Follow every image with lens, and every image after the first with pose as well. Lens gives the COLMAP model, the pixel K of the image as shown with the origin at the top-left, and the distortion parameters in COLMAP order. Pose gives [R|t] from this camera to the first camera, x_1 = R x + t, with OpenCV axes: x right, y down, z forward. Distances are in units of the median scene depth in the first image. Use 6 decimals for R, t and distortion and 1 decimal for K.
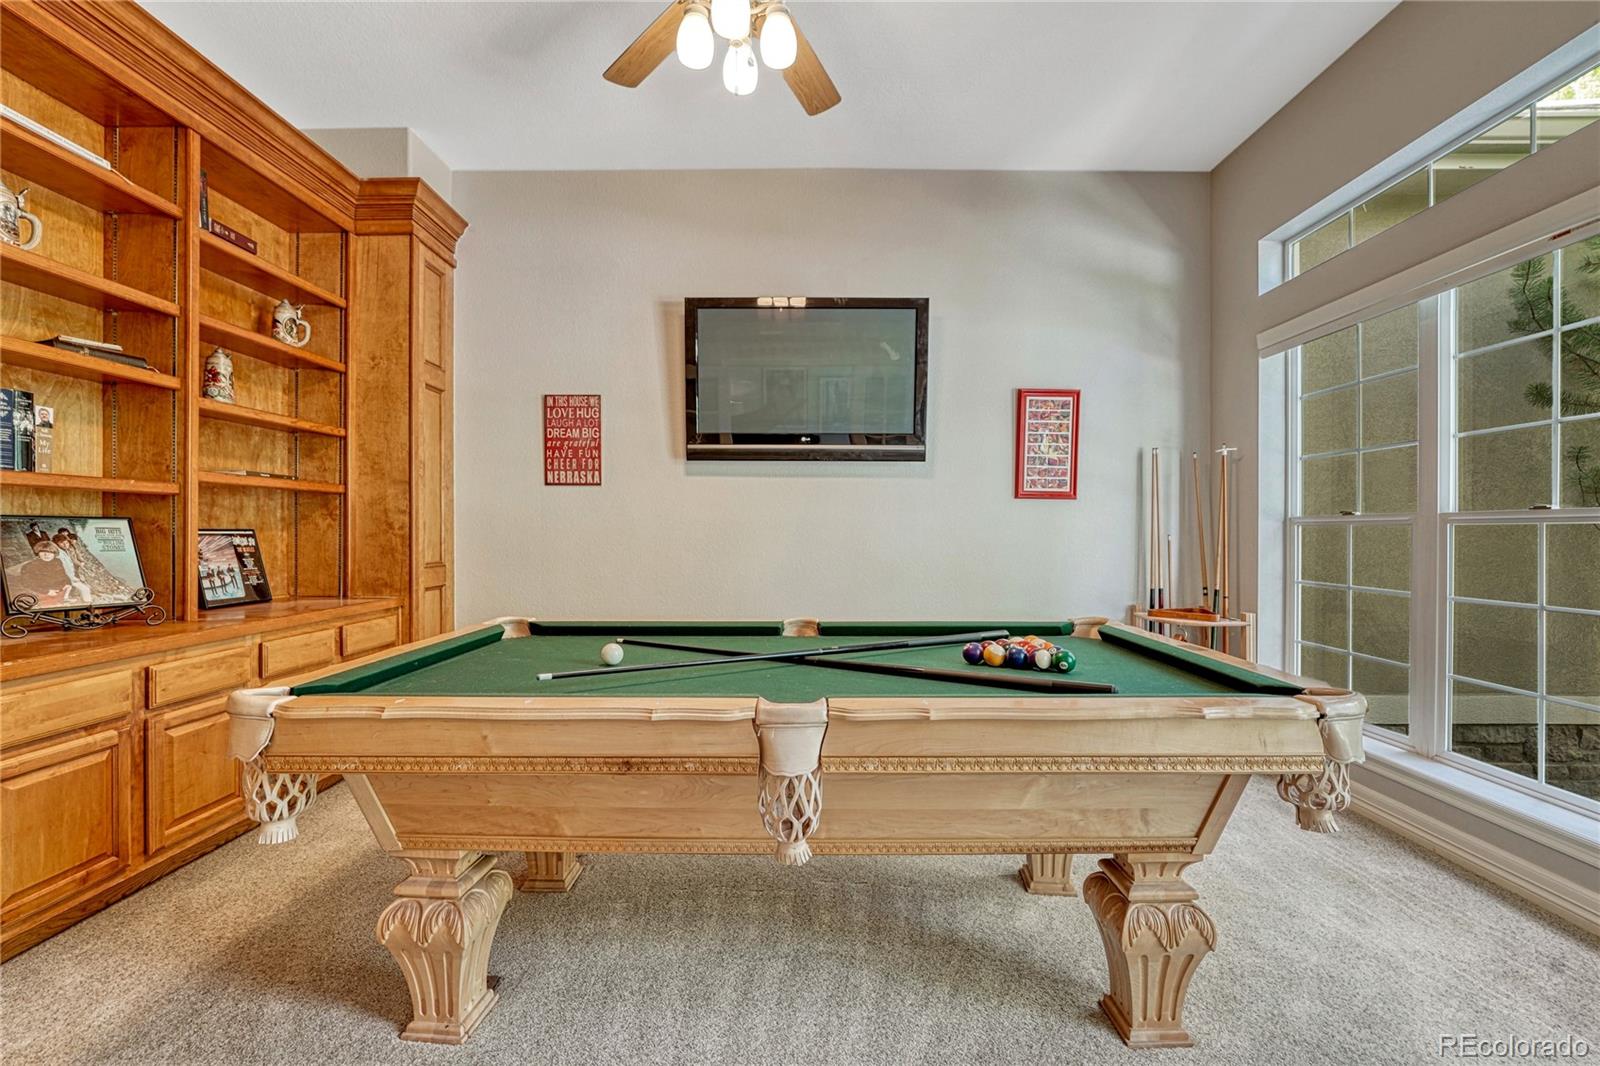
lens RADIAL K [[674.4, 0, 807.4], [0, 674.4, 529.4], [0, 0, 1]] dist [-0.002342, 0.001061]
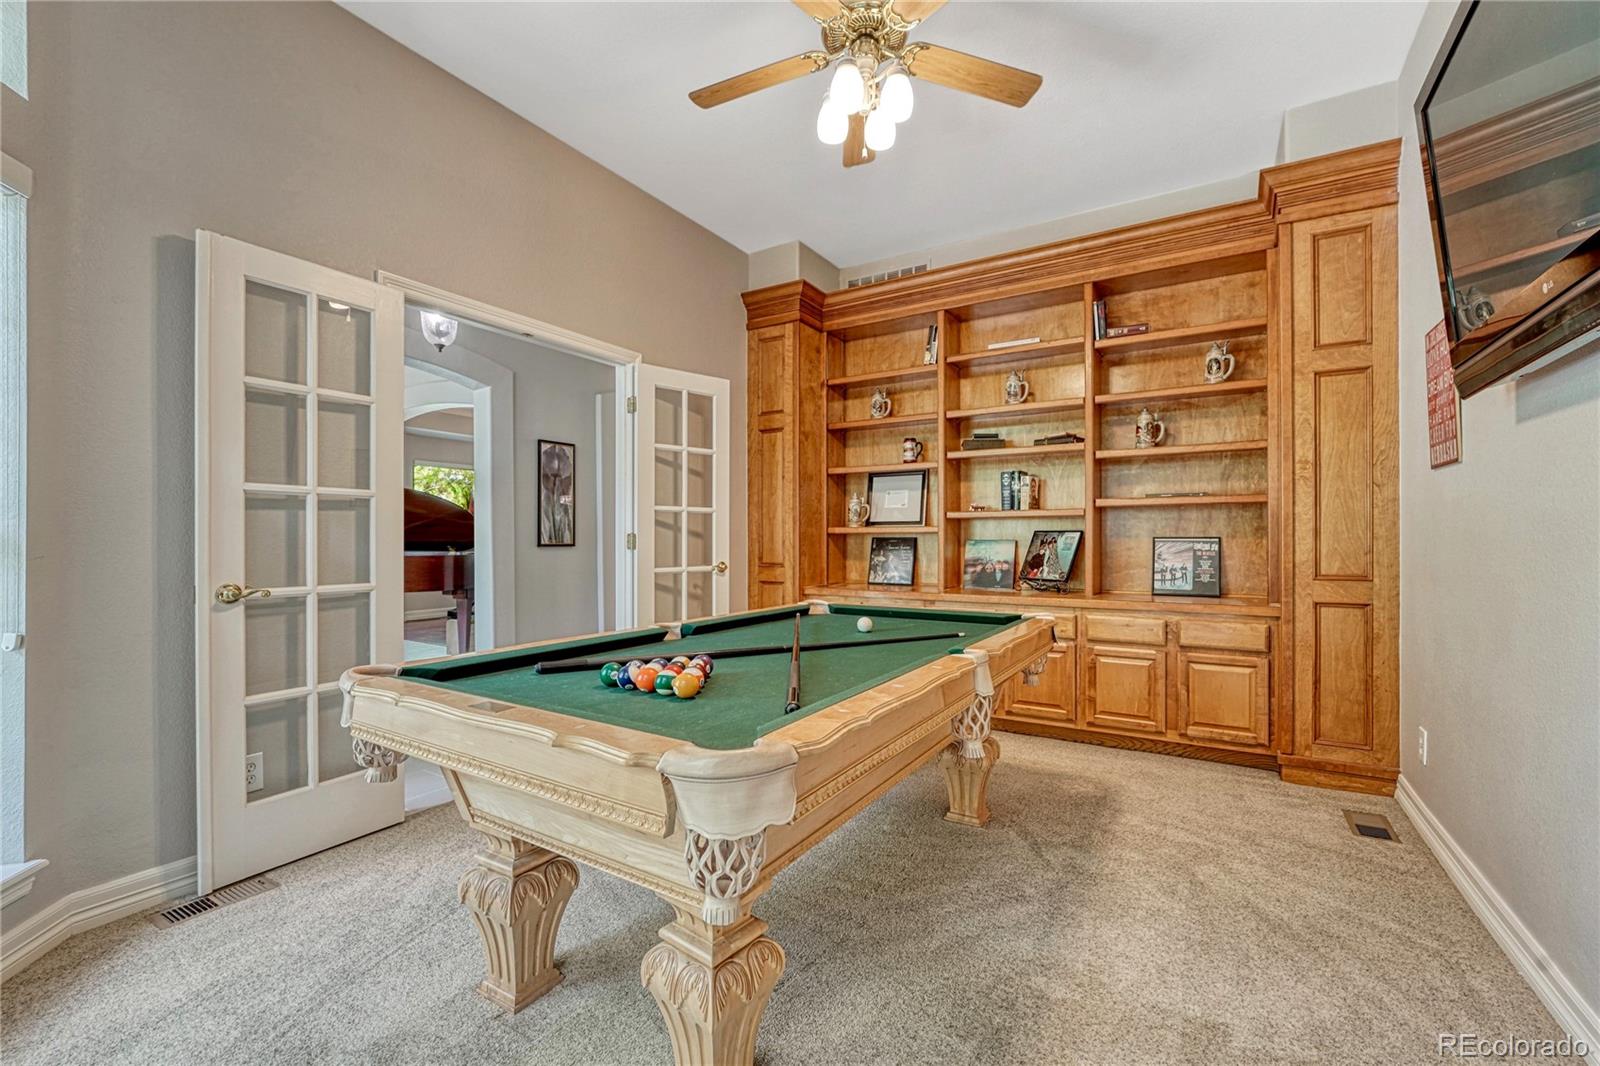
lens RADIAL K [[674.4, 0, 807.4], [0, 674.4, 529.4], [0, 0, 1]] dist [-0.002342, 0.001061]
pose [[-0.520797, -0.005563, -0.853662, 0.632527], [0.001253, 0.999973, -0.007281, -0.006678], [0.853680, -0.004862, -0.520776, 1.045252]]
